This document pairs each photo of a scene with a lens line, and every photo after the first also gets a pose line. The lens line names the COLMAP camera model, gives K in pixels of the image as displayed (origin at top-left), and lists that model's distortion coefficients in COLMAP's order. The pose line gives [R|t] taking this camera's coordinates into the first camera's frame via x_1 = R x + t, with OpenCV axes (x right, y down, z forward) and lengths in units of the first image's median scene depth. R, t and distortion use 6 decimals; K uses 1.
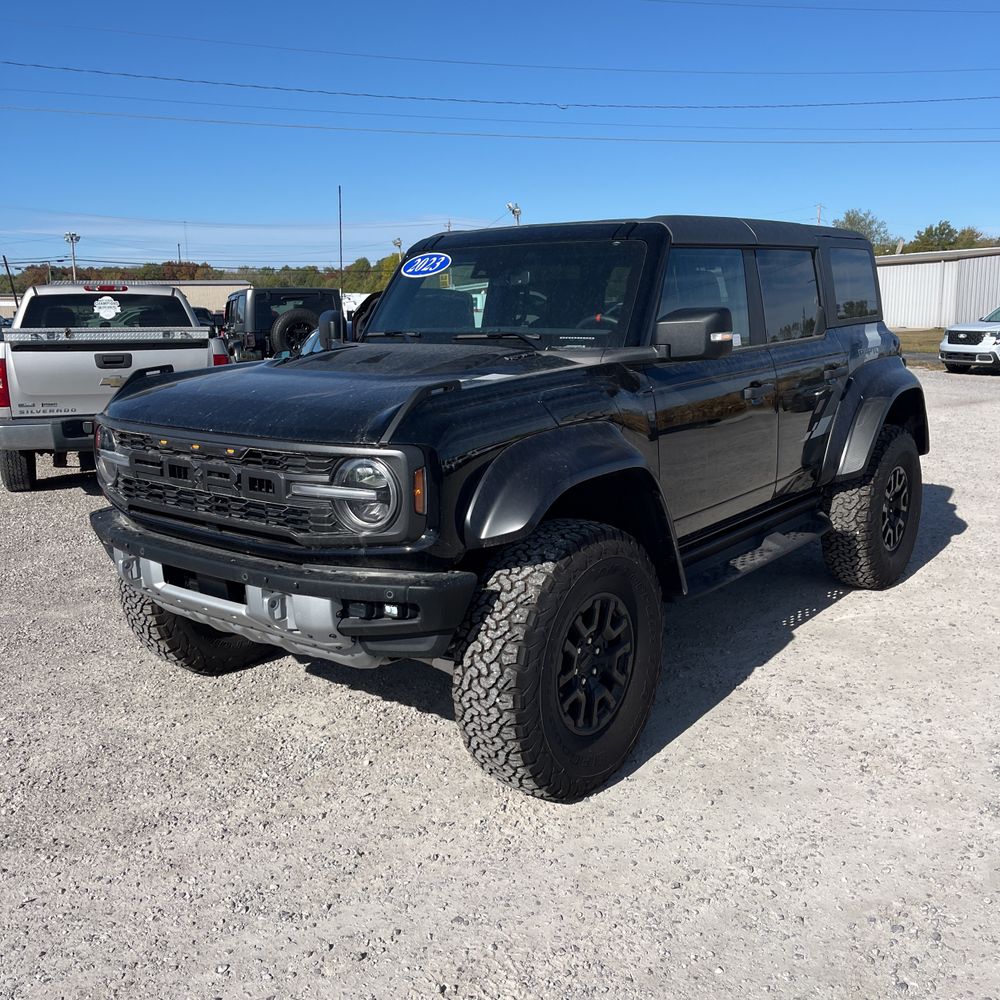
lens RADIAL K [[1025.7, 0, 475.2], [0, 1025.7, 506.3], [0, 0, 1]] dist [0.023656, 0.000000]
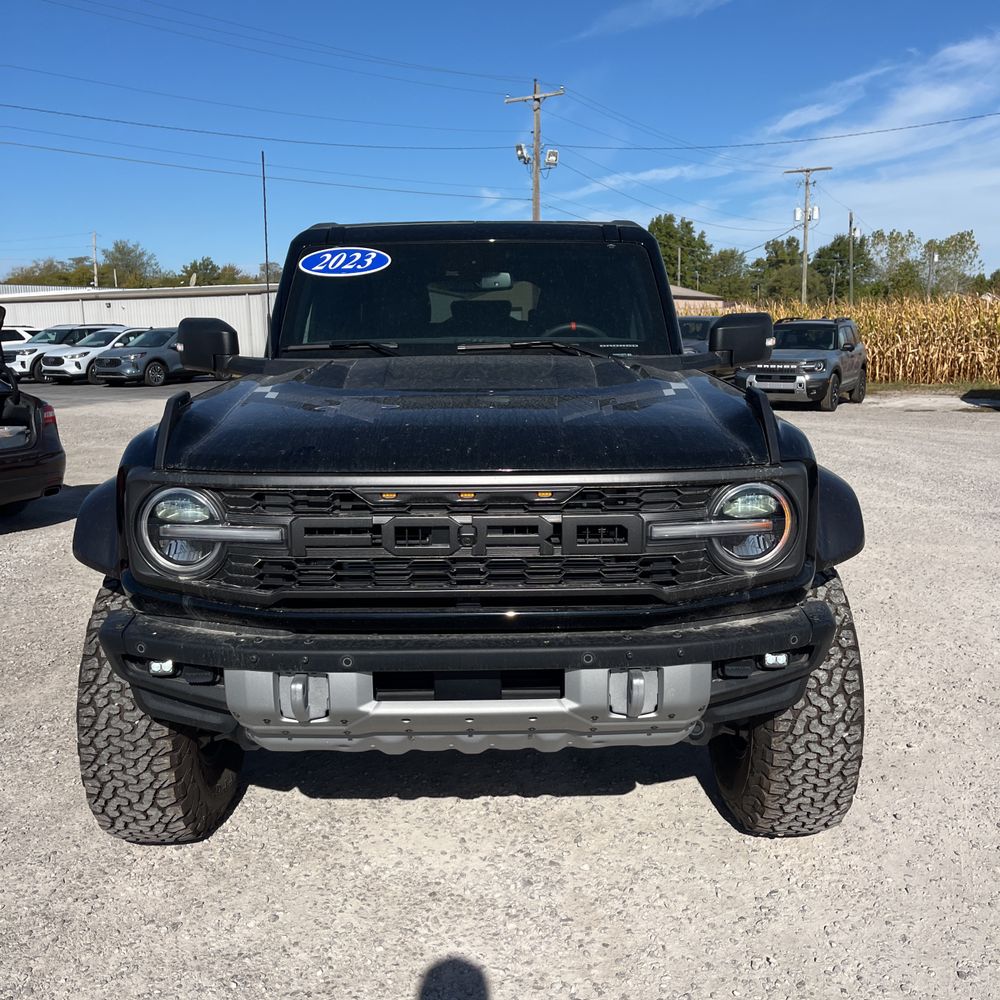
lens RADIAL K [[1025.7, 0, 499.4], [0, 1025.7, 526.4], [0, 0, 1]] dist [0.023656, 0.000000]
pose [[0.762082, -0.118103, 0.636618, -0.719221], [0.125015, 0.991562, 0.034297, -0.059513], [-0.635297, 0.053450, 0.770416, 0.450614]]
